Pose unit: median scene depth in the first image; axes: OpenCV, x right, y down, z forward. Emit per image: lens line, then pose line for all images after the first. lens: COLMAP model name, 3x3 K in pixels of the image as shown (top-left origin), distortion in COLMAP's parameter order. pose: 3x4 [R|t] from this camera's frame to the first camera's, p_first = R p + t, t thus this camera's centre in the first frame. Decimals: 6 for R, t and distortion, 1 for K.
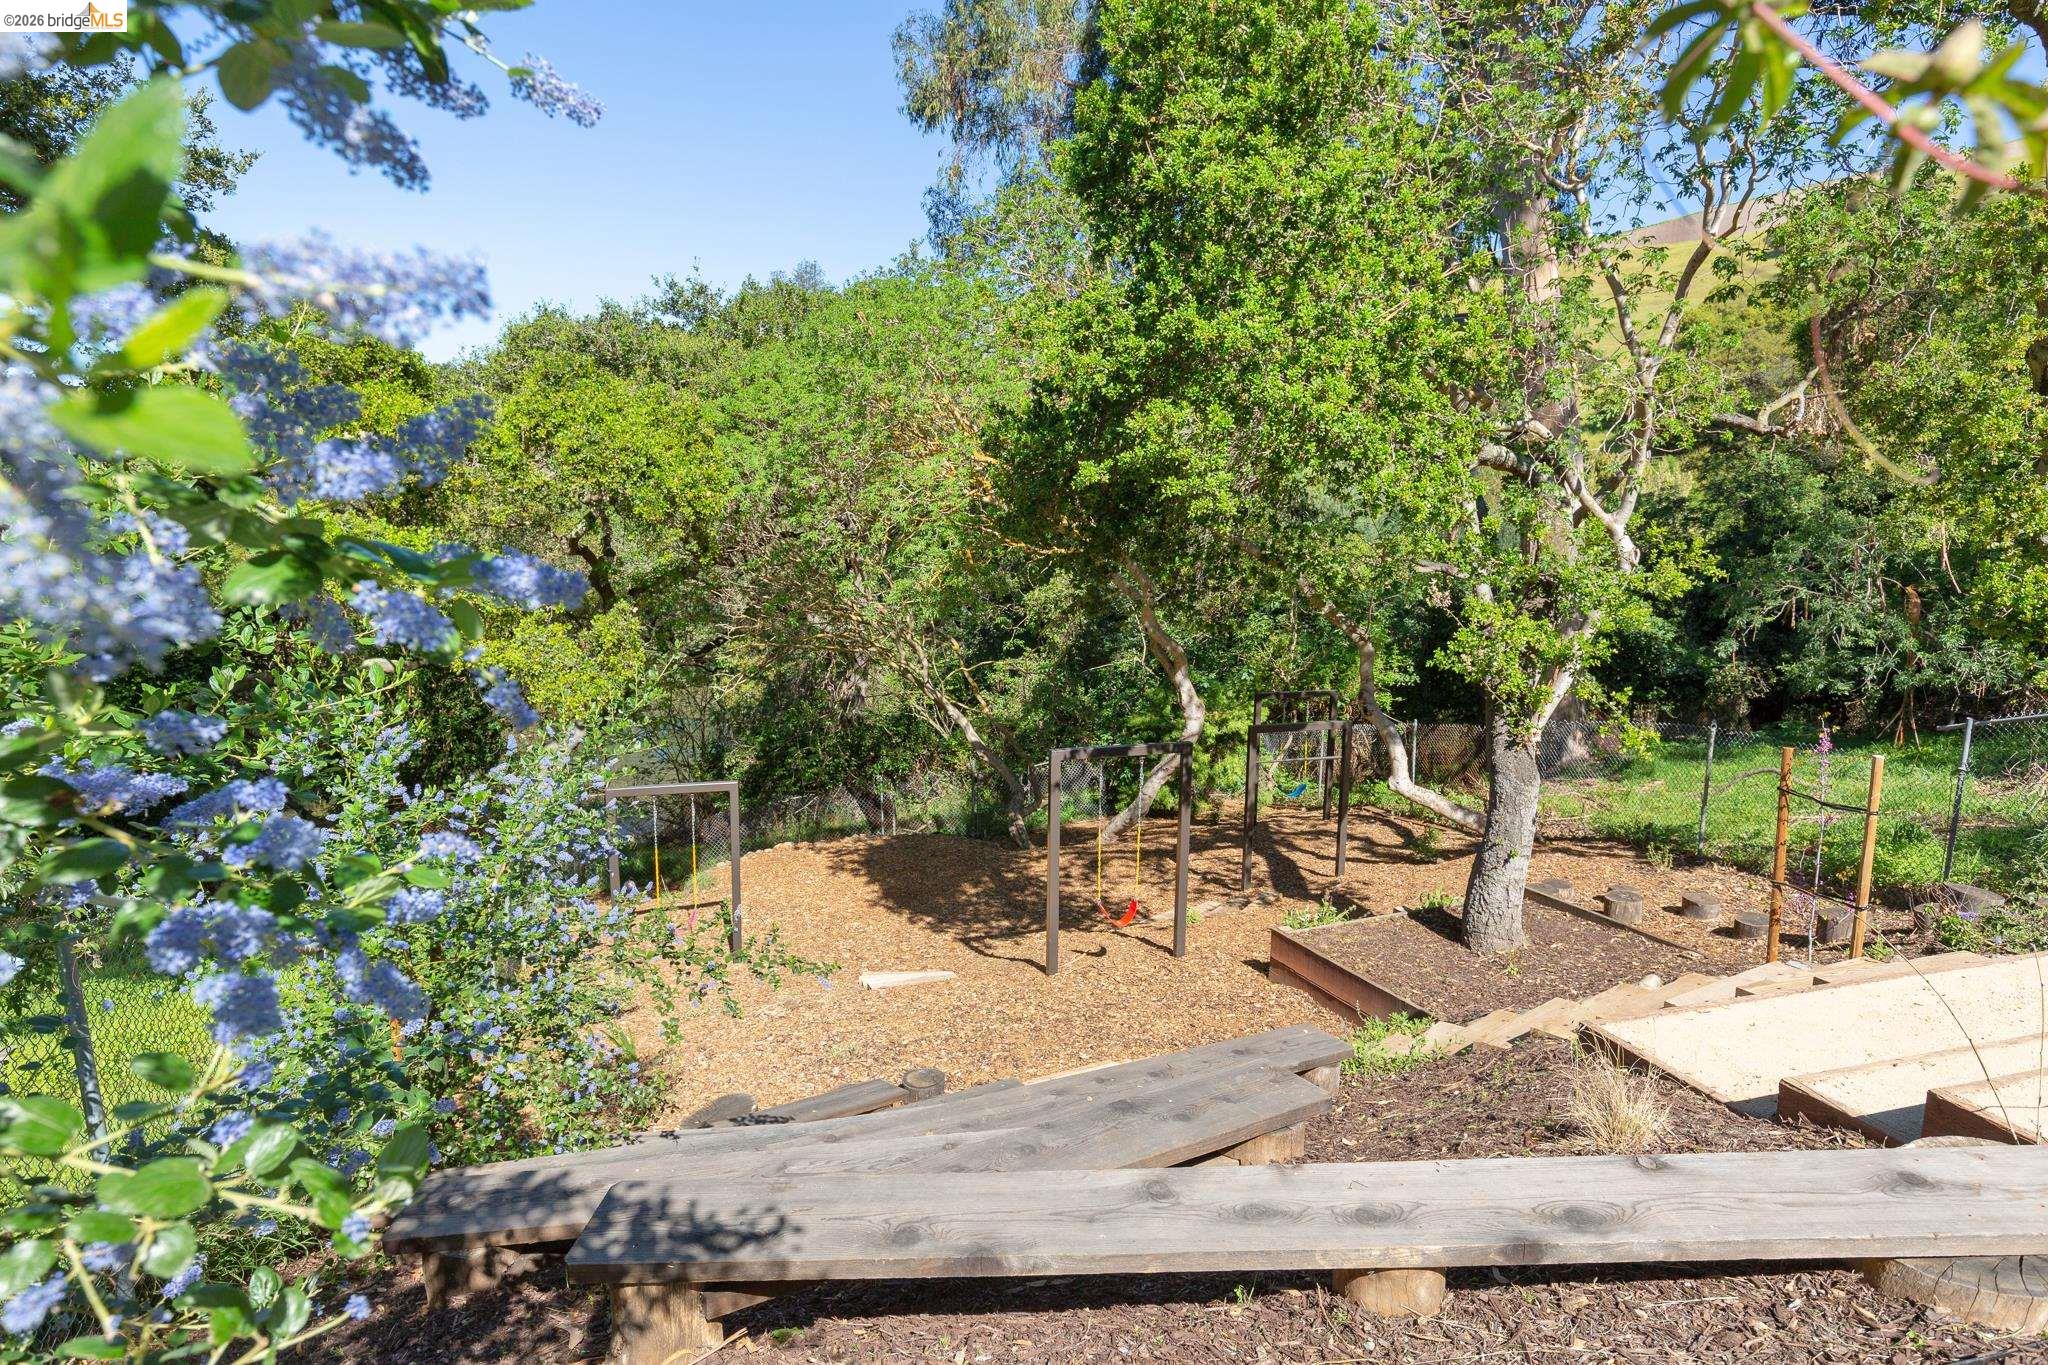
lens RADIAL K [[1254.2, 0, 1024.0], [0, 1254.2, 682.5], [0, 0, 1]] dist [0.001075, 0.000052]
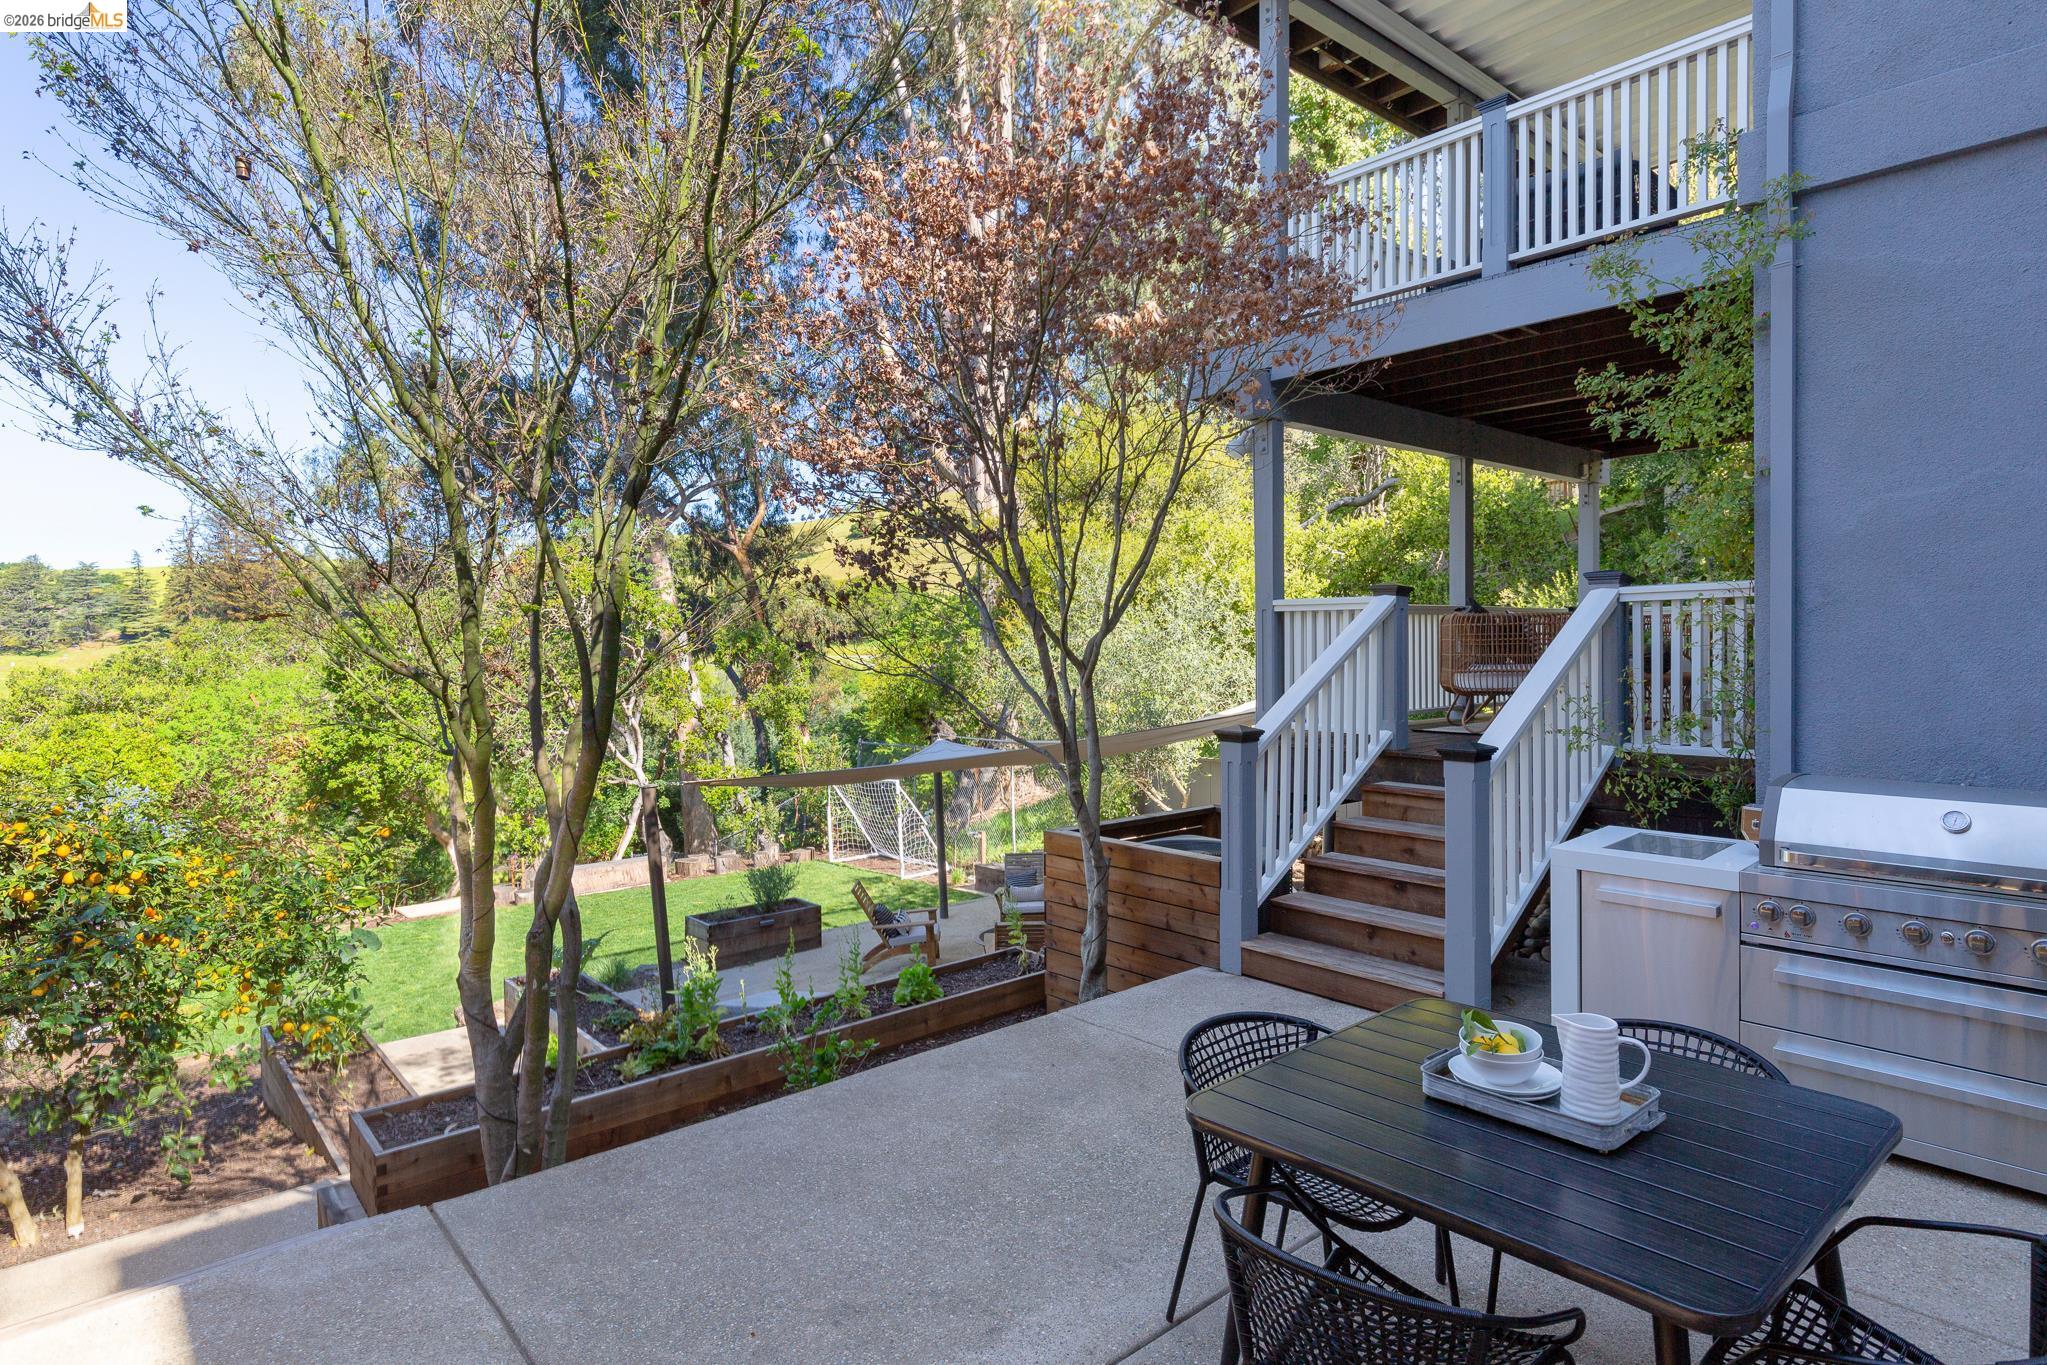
lens RADIAL K [[1126.5, 0, 1023.5], [0, 1126.5, 682.5], [0, 0, 1]] dist [0.007767, -0.000597]
pose [[0.913667, -0.033776, 0.405059, 0.296146], [0.089340, 0.988859, -0.119063, 0.032497], [-0.396525, 0.144972, 0.906505, -1.293927]]
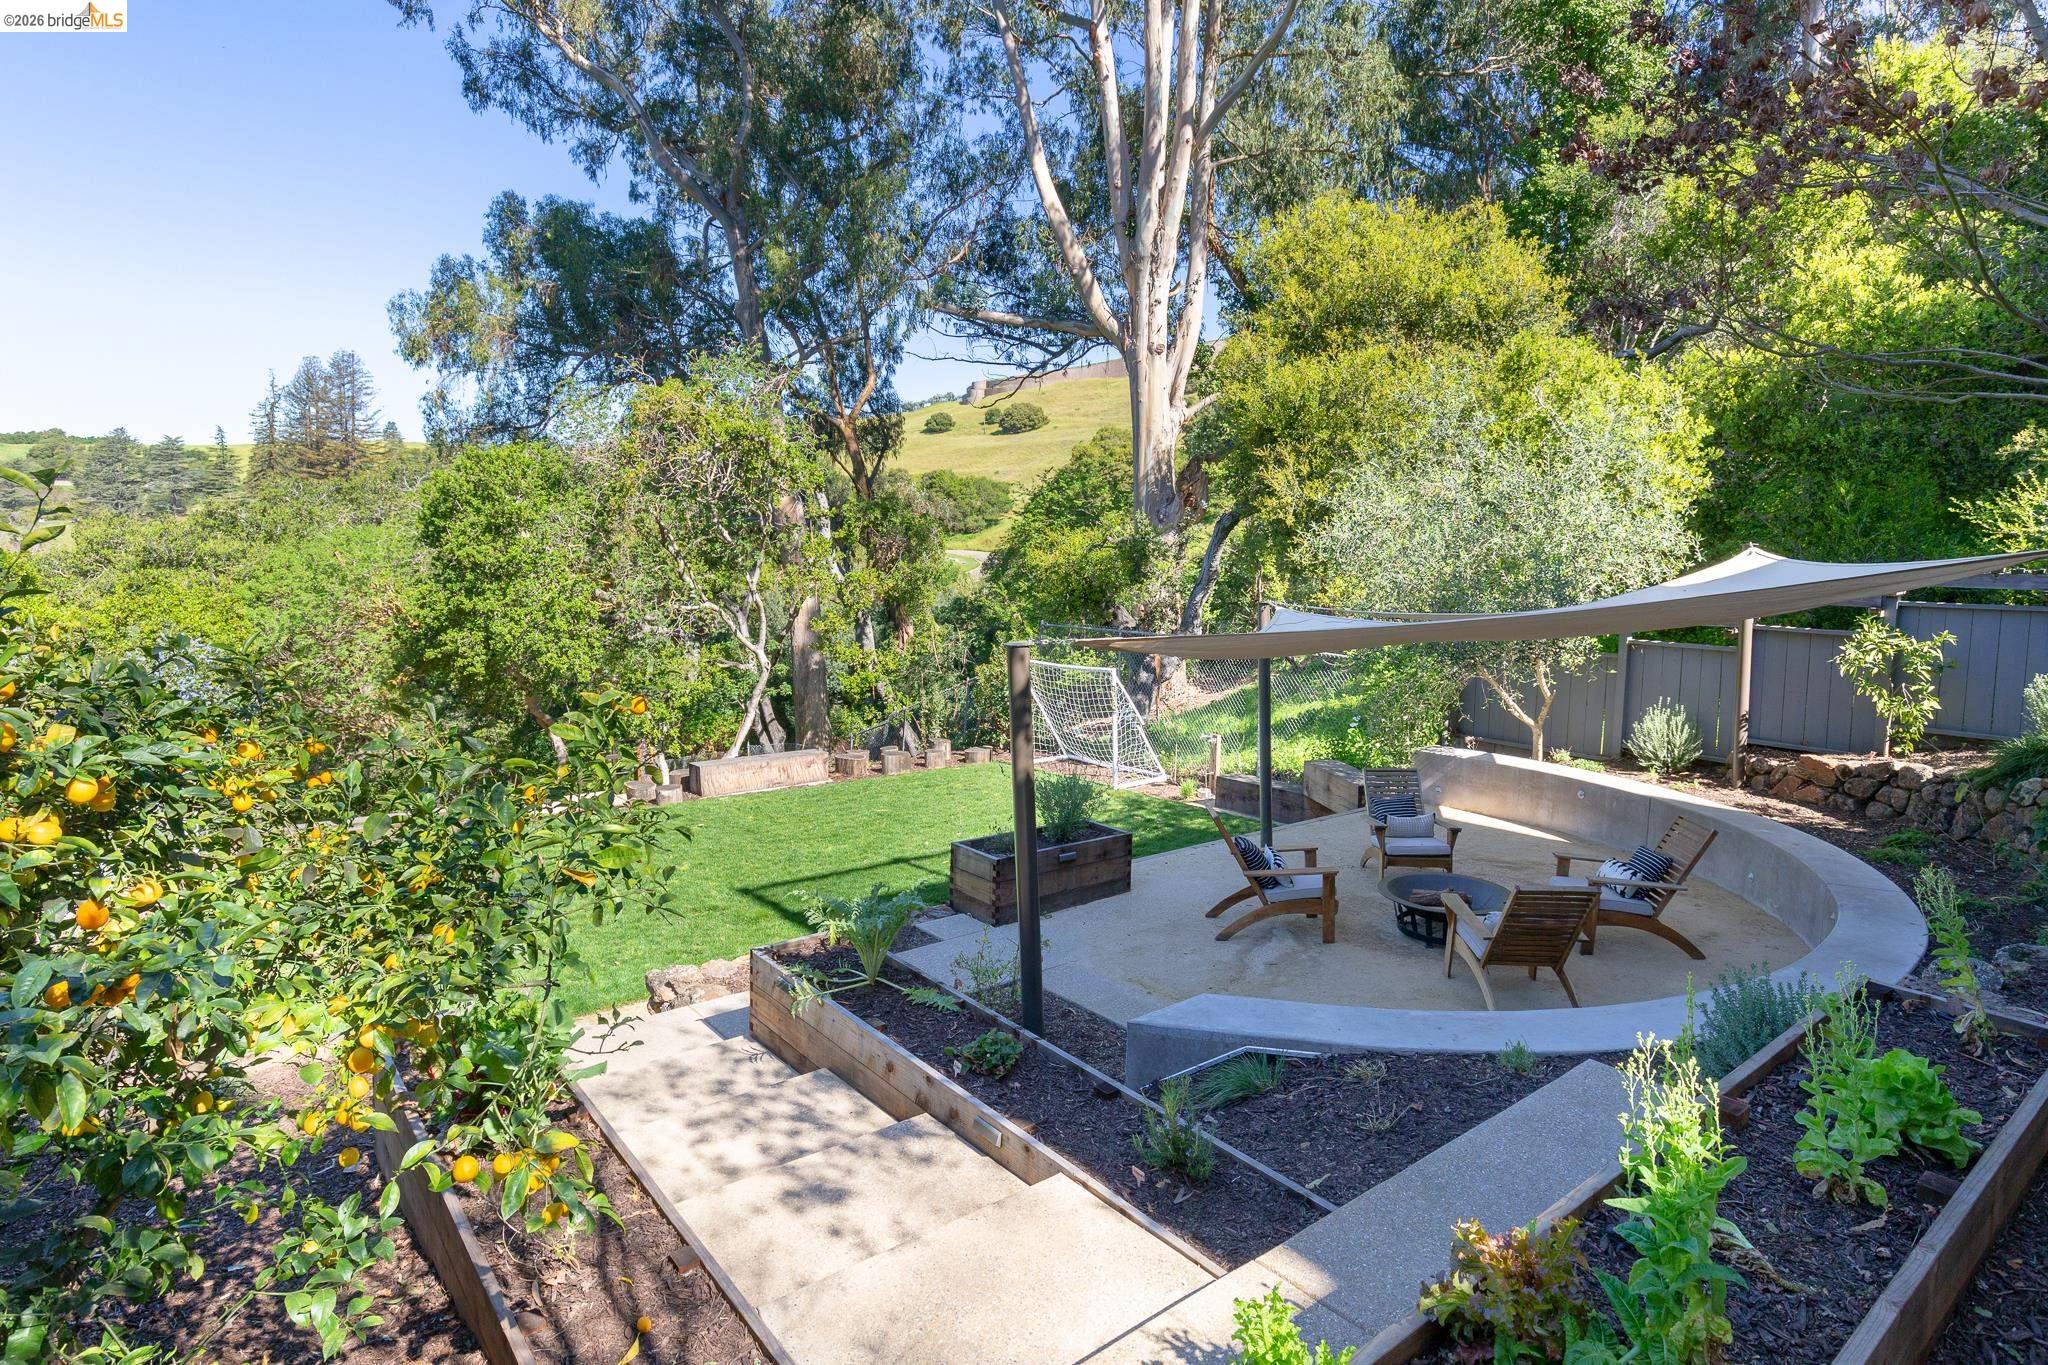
lens RADIAL K [[1112.3, 0, 1059.0], [0, 1112.3, 649.6], [0, 0, 1]] dist [0.000234, 0.000257]
pose [[0.922807, -0.027266, 0.384296, 0.229390], [0.056153, 0.996359, -0.064146, 0.021501], [-0.381148, 0.080774, 0.920979, -0.966002]]
